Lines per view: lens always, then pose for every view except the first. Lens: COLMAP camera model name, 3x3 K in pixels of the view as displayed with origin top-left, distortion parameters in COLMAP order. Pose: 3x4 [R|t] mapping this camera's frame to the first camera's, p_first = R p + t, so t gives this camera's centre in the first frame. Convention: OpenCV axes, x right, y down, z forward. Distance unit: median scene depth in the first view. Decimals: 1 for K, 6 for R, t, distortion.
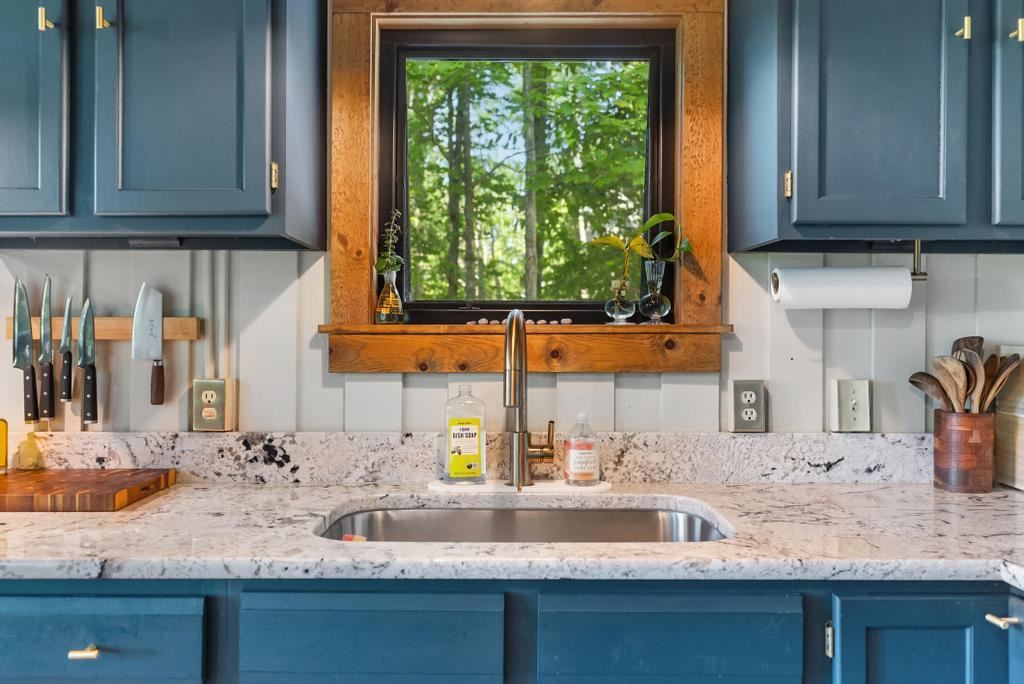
lens RADIAL K [[826.4, 0, 511.6], [0, 826.4, 342.2], [0, 0, 1]] dist [0.002690, 0.000480]
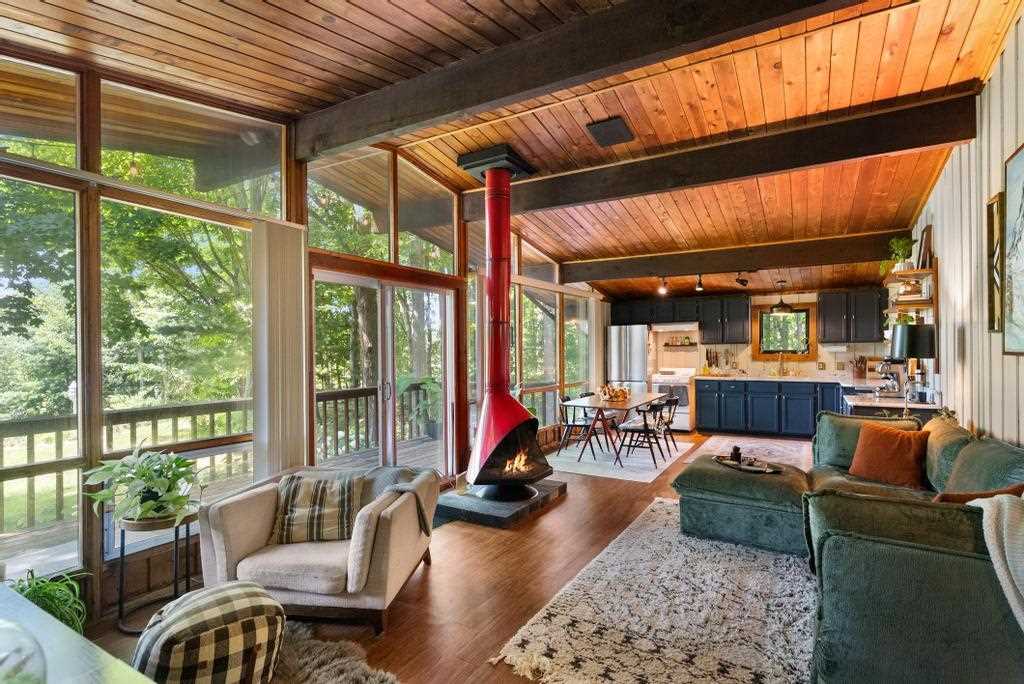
lens RADIAL K [[498.9, 0, 513.2], [0, 498.9, 346.3], [0, 0, 1]] dist [0.008439, 0.002985]
pose [[0.863427, -0.014138, -0.504276, 0.179884], [0.013909, 0.999894, -0.004218, -0.100005], [0.504283, -0.003372, 0.863532, -3.804745]]
